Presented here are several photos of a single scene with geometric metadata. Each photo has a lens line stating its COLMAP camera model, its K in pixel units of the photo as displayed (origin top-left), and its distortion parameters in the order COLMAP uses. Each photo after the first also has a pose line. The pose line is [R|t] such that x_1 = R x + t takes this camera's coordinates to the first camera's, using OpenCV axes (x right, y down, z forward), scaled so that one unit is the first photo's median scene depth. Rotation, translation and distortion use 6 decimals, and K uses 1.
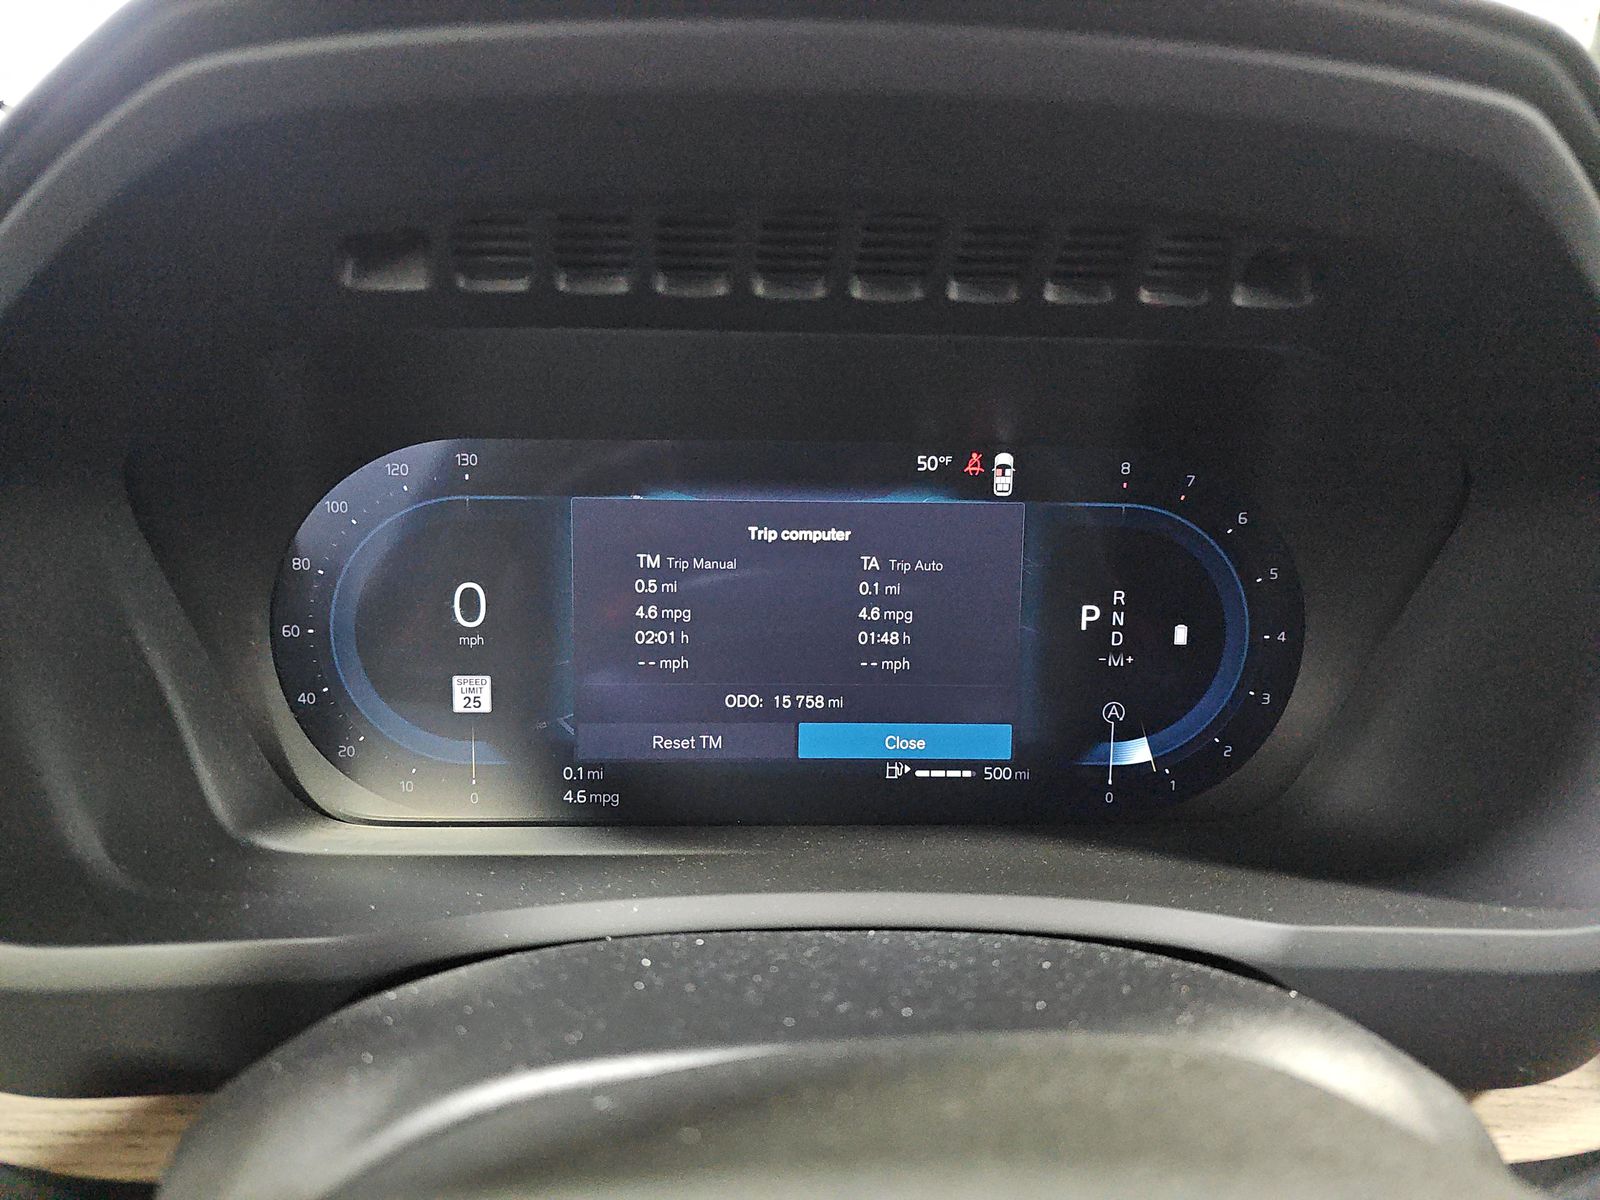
lens RADIAL K [[1039.1, 0, 800.0], [0, 1039.1, 600.0], [0, 0, 1]] dist [0.041123, -0.038115]
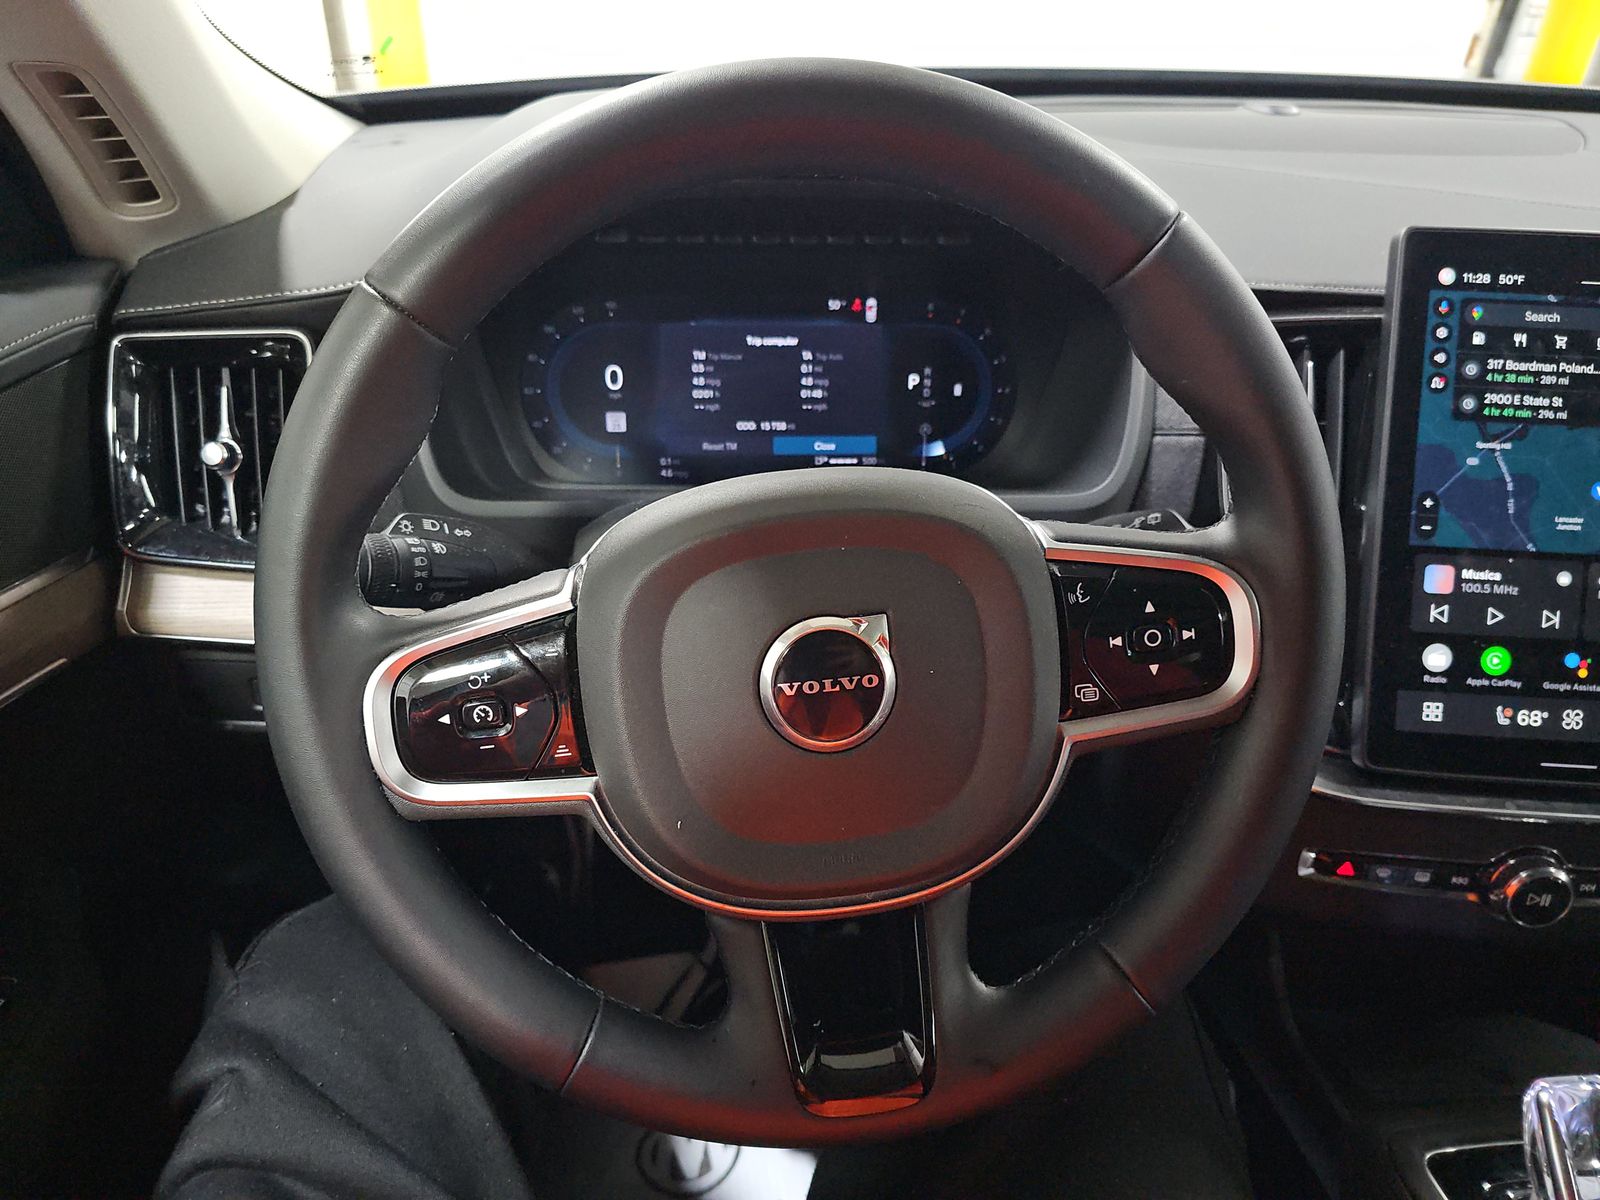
lens RADIAL K [[1039.1, 0, 800.0], [0, 1039.1, 600.0], [0, 0, 1]] dist [0.041123, -0.038115]
pose [[0.999751, -0.013788, 0.017526, 0.010948], [0.010795, 0.986955, 0.160636, 0.109680], [-0.019512, -0.160407, 0.986858, -1.101752]]
